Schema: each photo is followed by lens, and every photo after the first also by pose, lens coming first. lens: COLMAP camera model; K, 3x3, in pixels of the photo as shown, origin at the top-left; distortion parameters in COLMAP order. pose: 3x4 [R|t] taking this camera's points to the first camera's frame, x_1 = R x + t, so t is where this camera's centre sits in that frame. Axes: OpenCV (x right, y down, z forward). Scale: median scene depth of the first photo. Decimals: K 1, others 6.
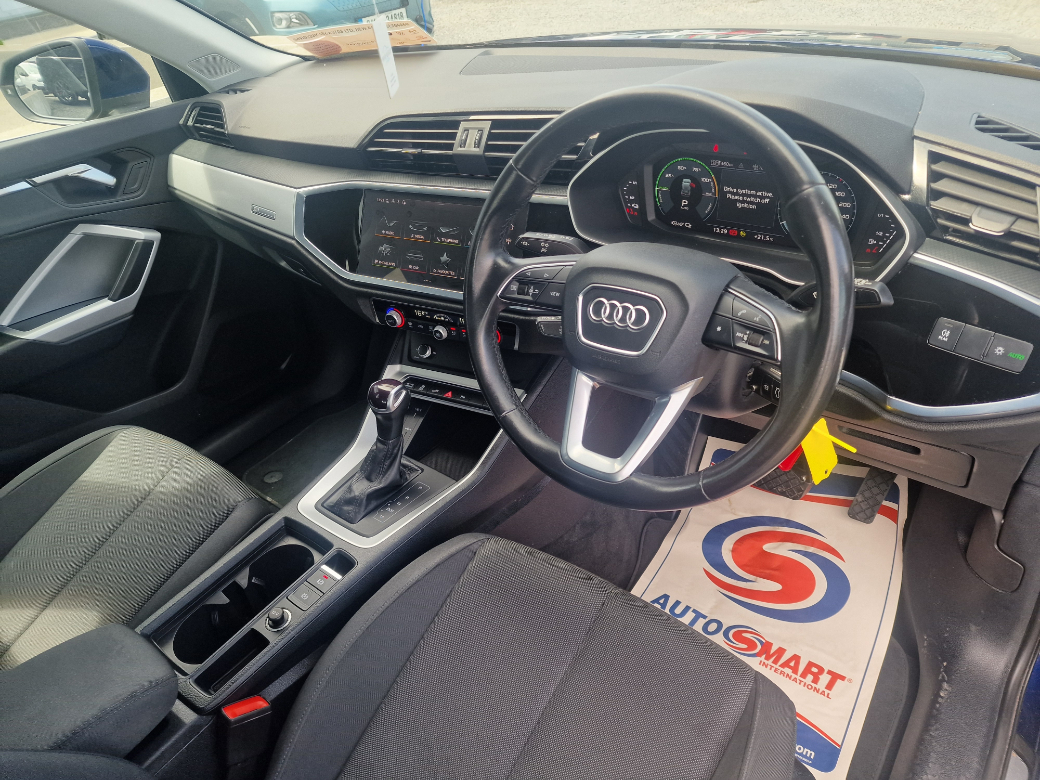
lens RADIAL K [[706.3, 0, 521.7], [0, 706.3, 392.3], [0, 0, 1]] dist [0.044303, -0.042731]
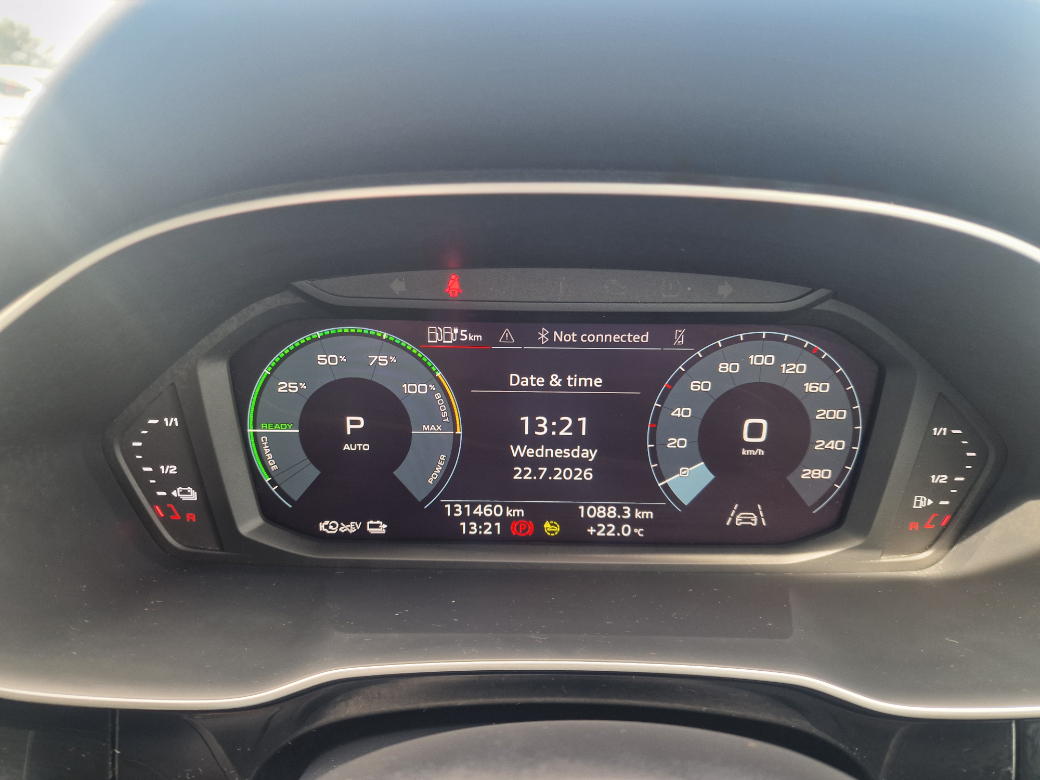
lens RADIAL K [[706.3, 0, 512.4], [0, 706.3, 396.6], [0, 0, 1]] dist [0.044303, -0.042731]
pose [[0.787530, -0.103822, 0.607468, 0.086850], [0.269069, 0.944720, -0.187364, -0.198550], [-0.554435, 0.311006, 0.771931, 0.647653]]
